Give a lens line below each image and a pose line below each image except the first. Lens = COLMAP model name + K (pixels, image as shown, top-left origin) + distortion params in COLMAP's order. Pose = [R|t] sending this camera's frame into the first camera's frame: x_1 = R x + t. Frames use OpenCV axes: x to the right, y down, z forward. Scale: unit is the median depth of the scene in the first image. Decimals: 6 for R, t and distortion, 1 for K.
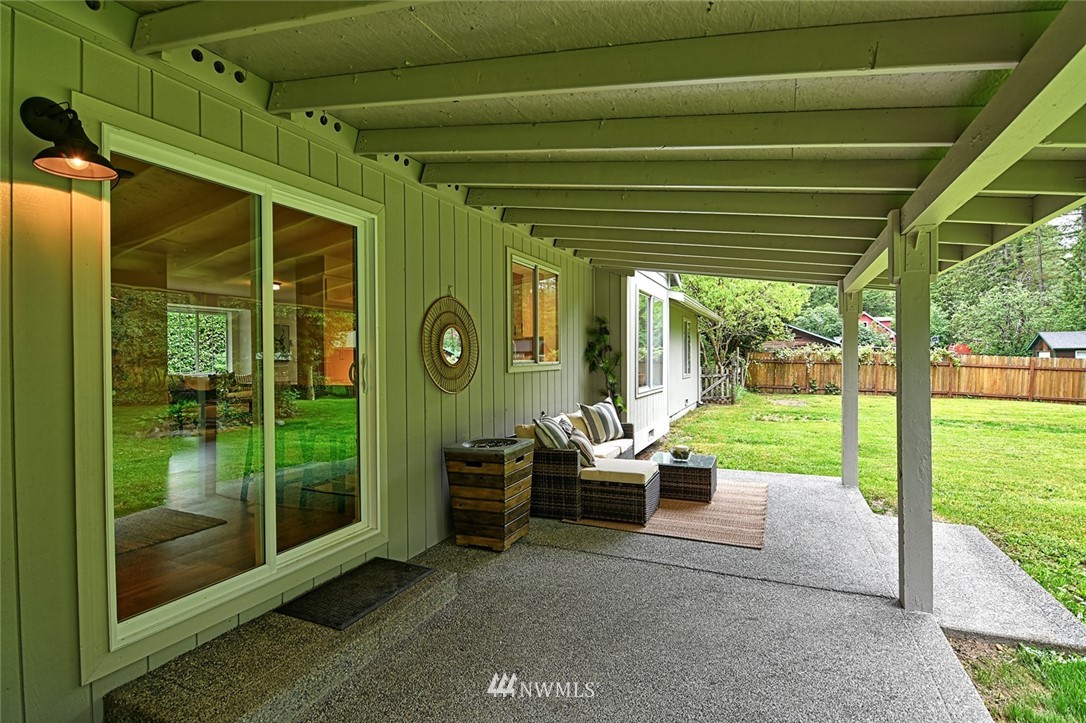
lens RADIAL K [[521.8, 0, 543.0], [0, 521.8, 361.5], [0, 0, 1]] dist [-0.000699, -0.016784]
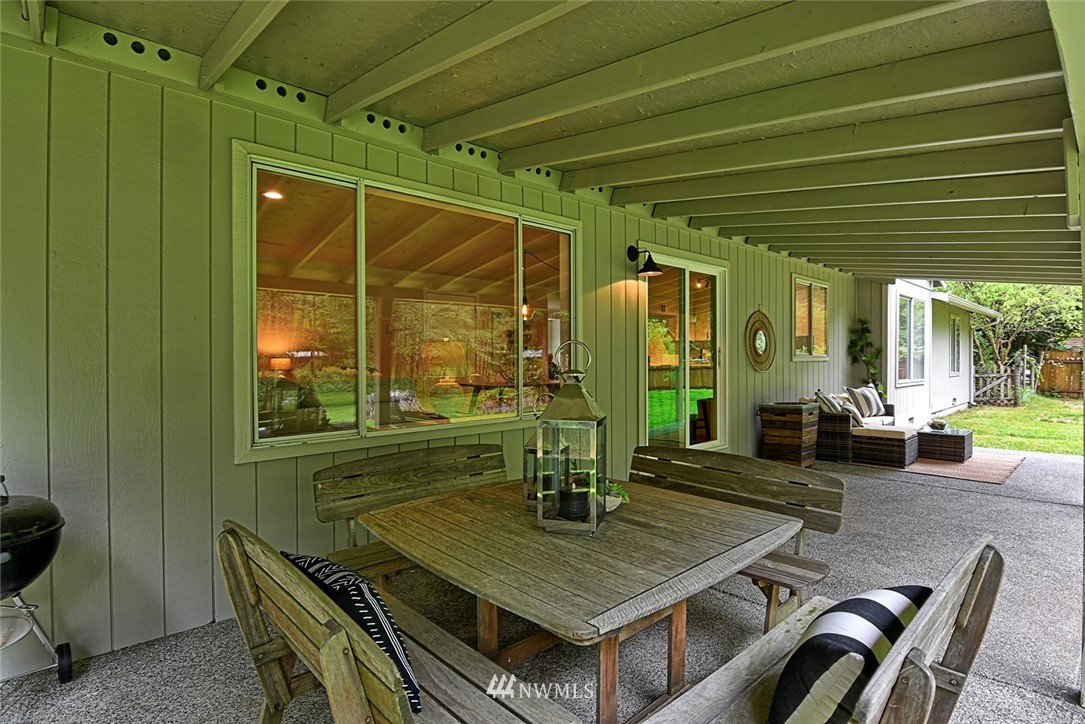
lens RADIAL K [[521.3, 0, 542.5], [0, 521.3, 362.0], [0, 0, 1]] dist [-0.000699, -0.016784]
pose [[0.914783, 0.005892, -0.403902, -0.087476], [-0.006372, 0.999980, 0.000155, 0.020911], [0.403894, 0.002432, 0.914802, -0.437530]]
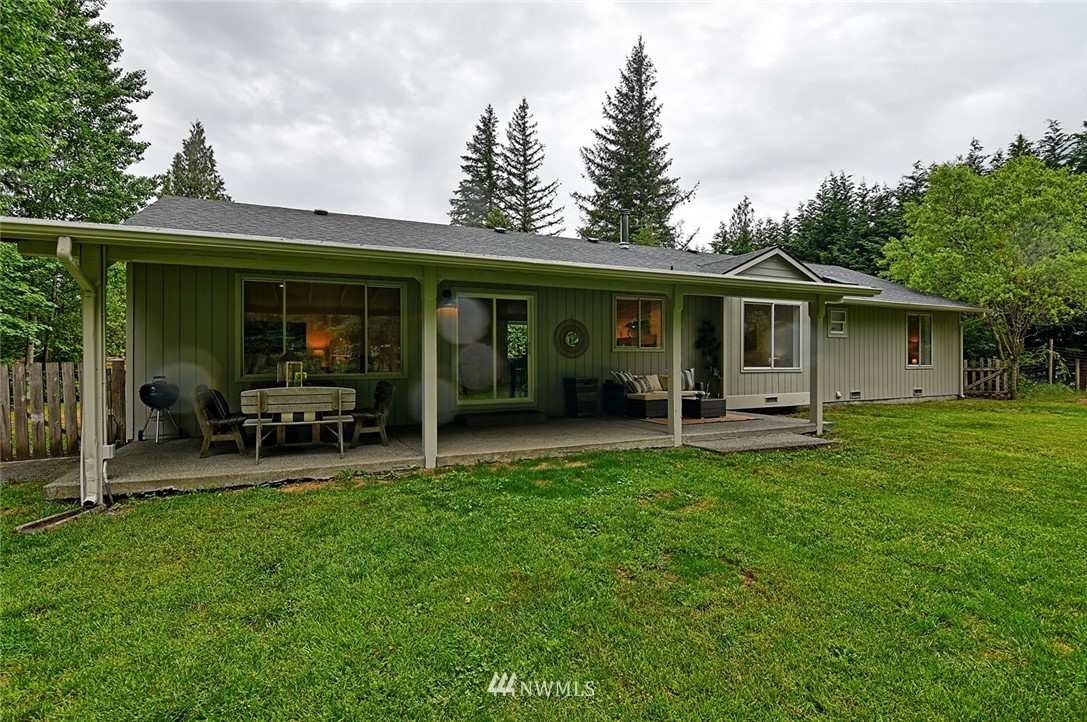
lens RADIAL K [[522.3, 0, 543.5], [0, 522.3, 361.0], [0, 0, 1]] dist [-0.000699, -0.016784]
pose [[0.760723, 0.010301, -0.648995, 0.841366], [-0.009574, 0.999943, 0.004650, 0.040203], [0.649007, 0.002677, 0.760778, -0.621901]]
